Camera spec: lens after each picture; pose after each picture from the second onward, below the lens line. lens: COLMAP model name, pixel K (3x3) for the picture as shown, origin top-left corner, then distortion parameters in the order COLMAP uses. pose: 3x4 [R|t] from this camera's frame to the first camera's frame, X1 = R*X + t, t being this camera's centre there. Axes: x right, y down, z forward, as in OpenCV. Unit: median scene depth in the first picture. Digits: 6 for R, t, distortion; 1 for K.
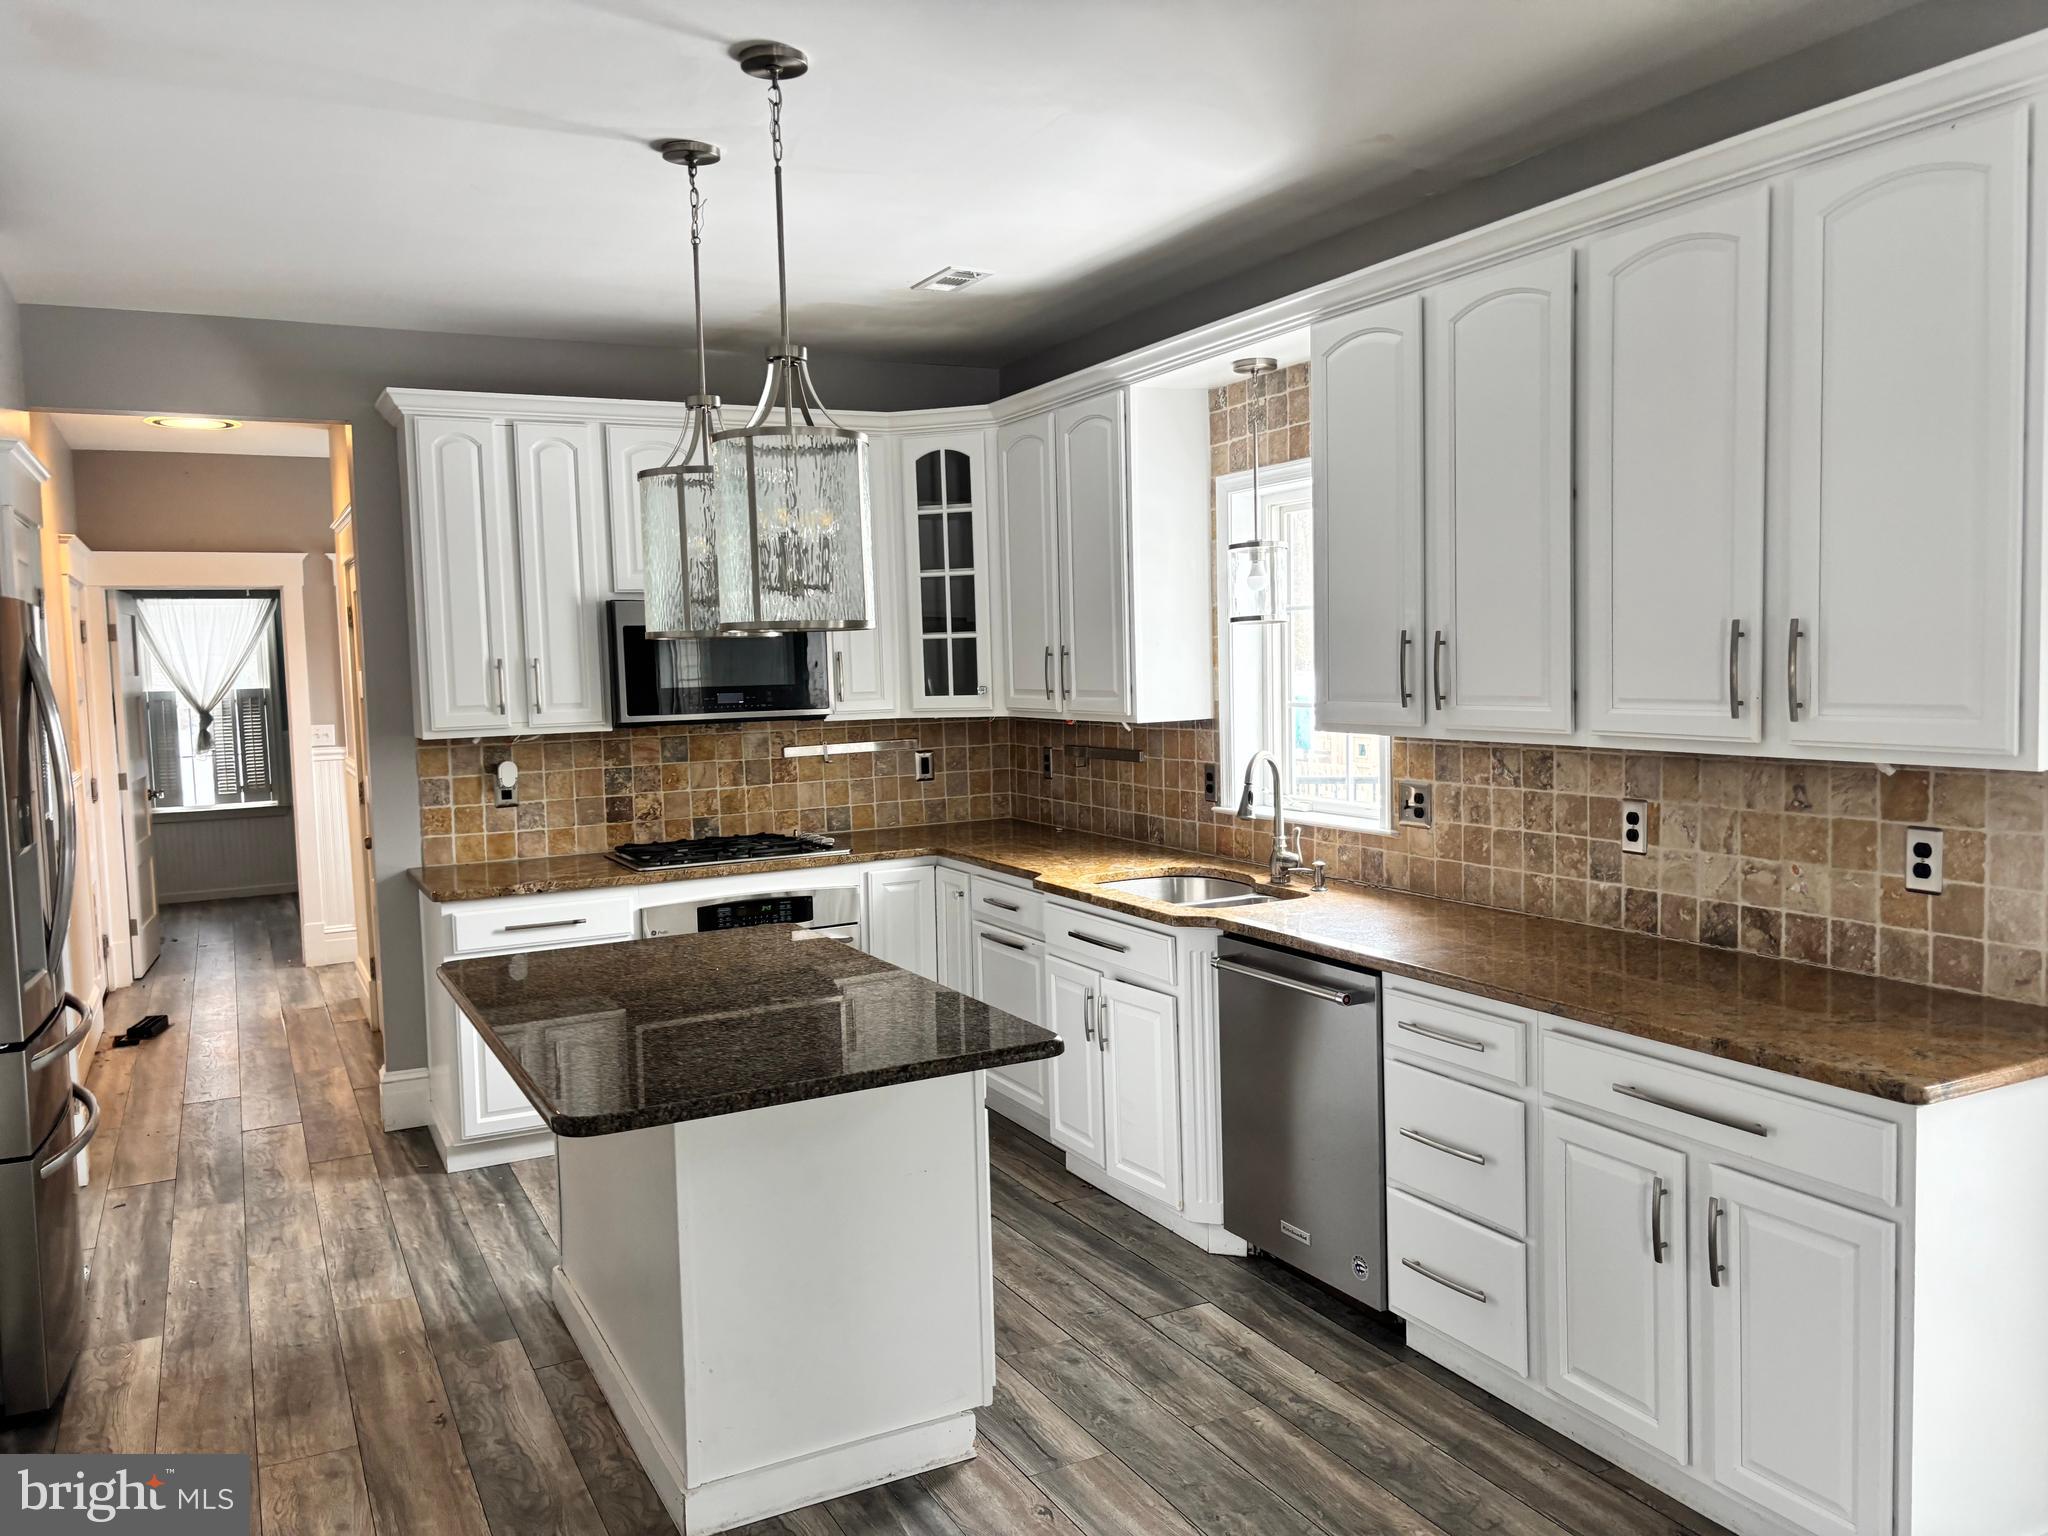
lens RADIAL K [[1535.8, 0, 1024.0], [0, 1535.8, 768.0], [0, 0, 1]] dist [0.001381, -0.007170]
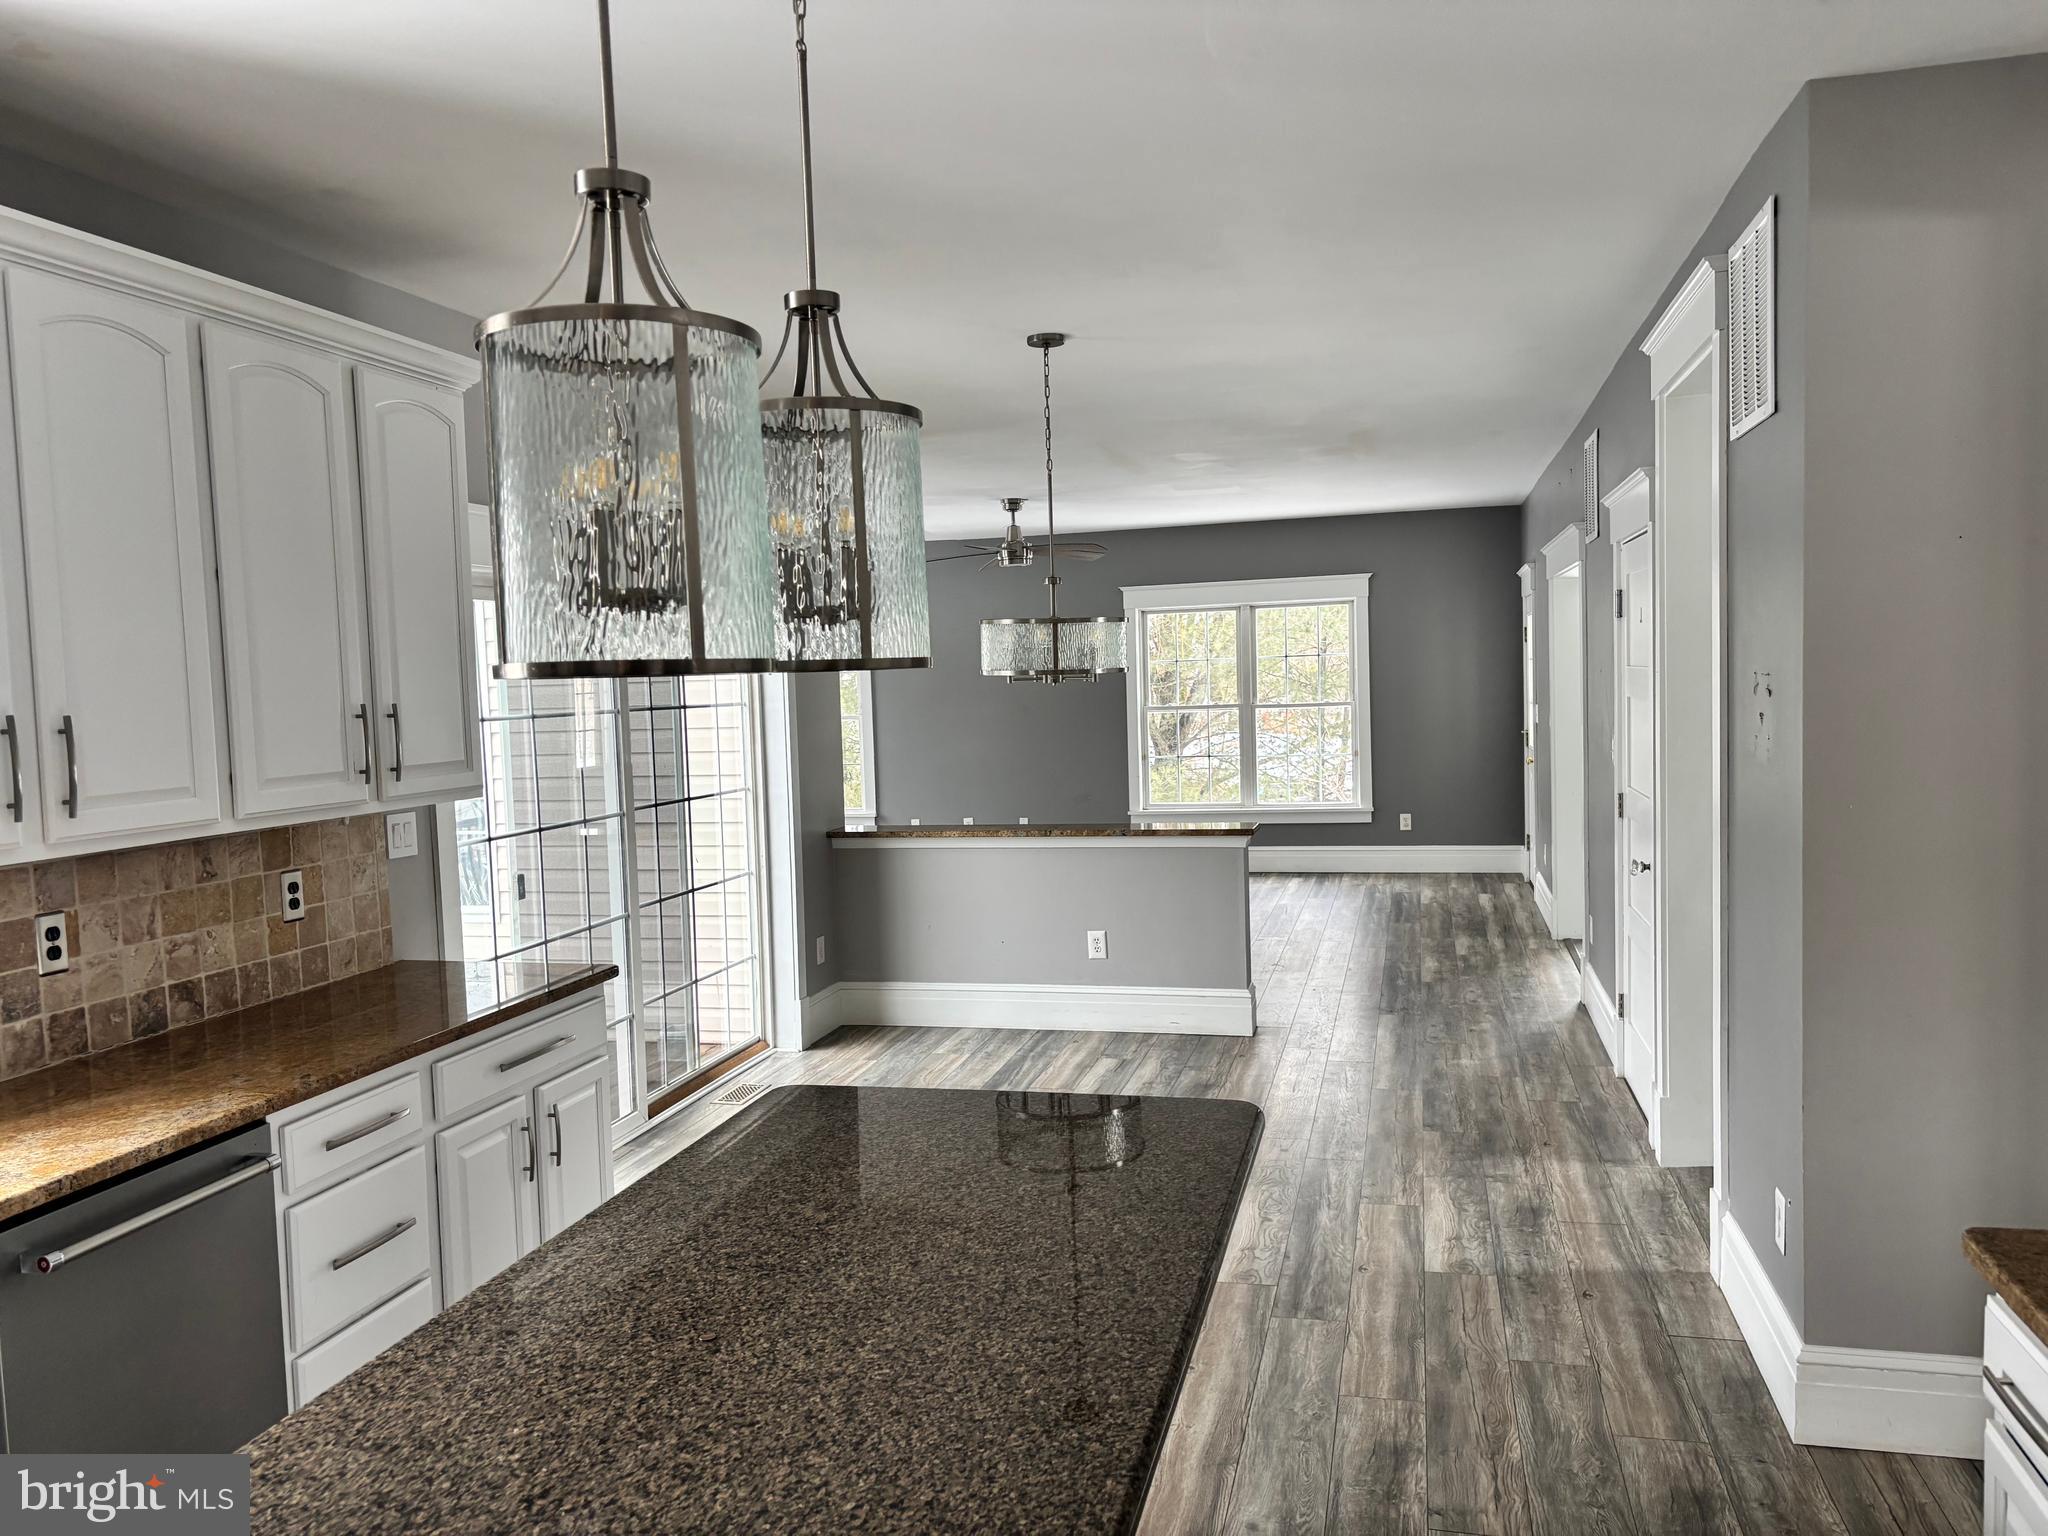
lens RADIAL K [[1535.8, 0, 1024.0], [0, 1535.8, 768.0], [0, 0, 1]] dist [0.001381, -0.007170]
pose [[-0.748652, 0.012818, 0.662839, -0.655701], [0.102519, 0.990025, 0.096646, -0.096778], [-0.654988, 0.140308, -0.742498, 1.376611]]
